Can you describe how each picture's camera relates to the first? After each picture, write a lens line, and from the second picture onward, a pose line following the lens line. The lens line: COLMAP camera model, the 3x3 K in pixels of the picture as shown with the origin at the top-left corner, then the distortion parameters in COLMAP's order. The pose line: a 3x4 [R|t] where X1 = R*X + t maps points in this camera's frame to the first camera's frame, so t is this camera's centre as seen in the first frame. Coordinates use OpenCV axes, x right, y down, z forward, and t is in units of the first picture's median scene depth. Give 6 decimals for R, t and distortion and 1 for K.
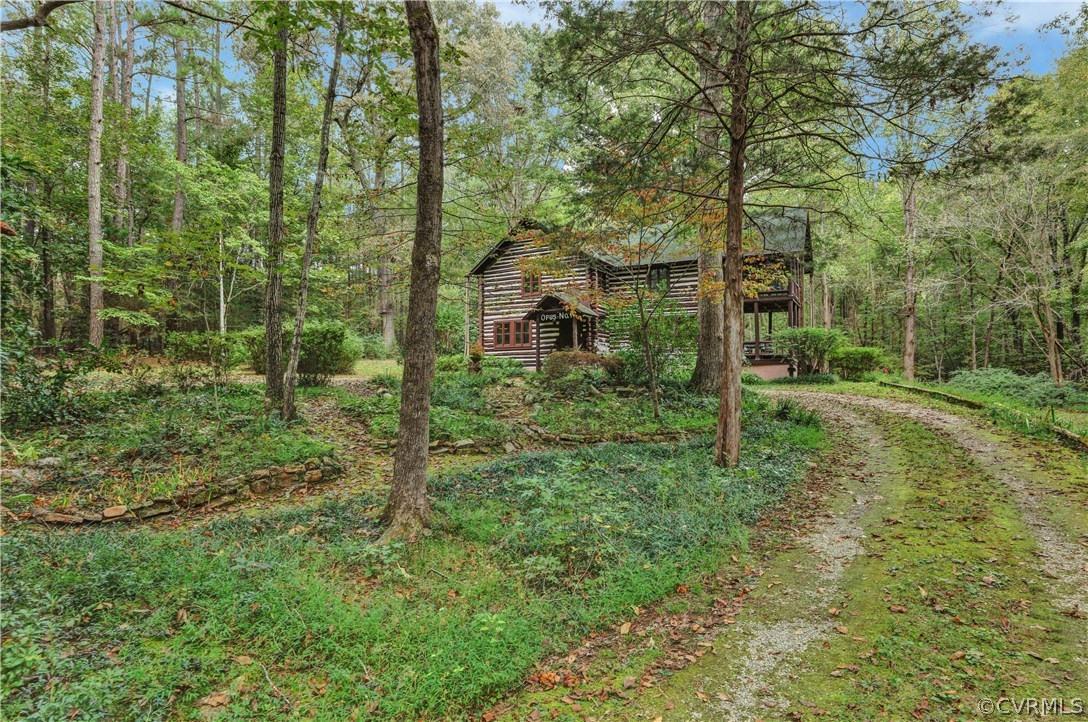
lens RADIAL K [[514.2, 0, 544.0], [0, 514.2, 361.0], [0, 0, 1]] dist [-0.005034, -0.000090]
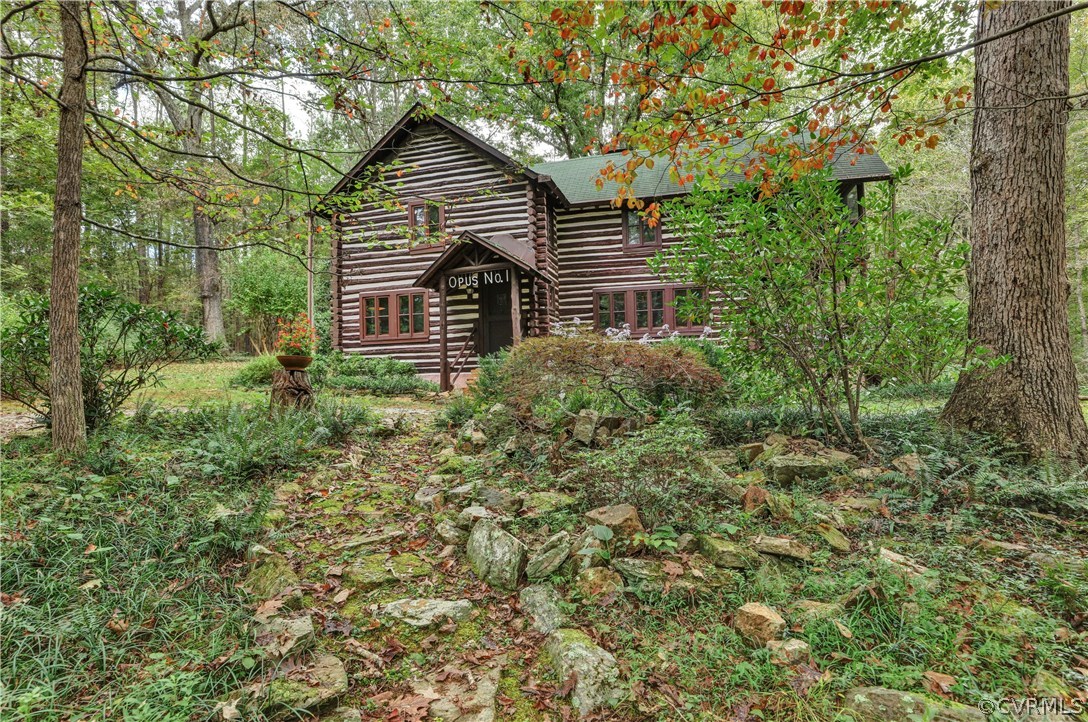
lens RADIAL K [[514.2, 0, 544.0], [0, 514.2, 361.0], [0, 0, 1]] dist [-0.005034, -0.000090]
pose [[0.974341, -0.012220, 0.224744, -0.028365], [0.011484, 0.999924, 0.004584, -0.003560], [-0.224783, -0.001885, 0.974407, 0.414937]]
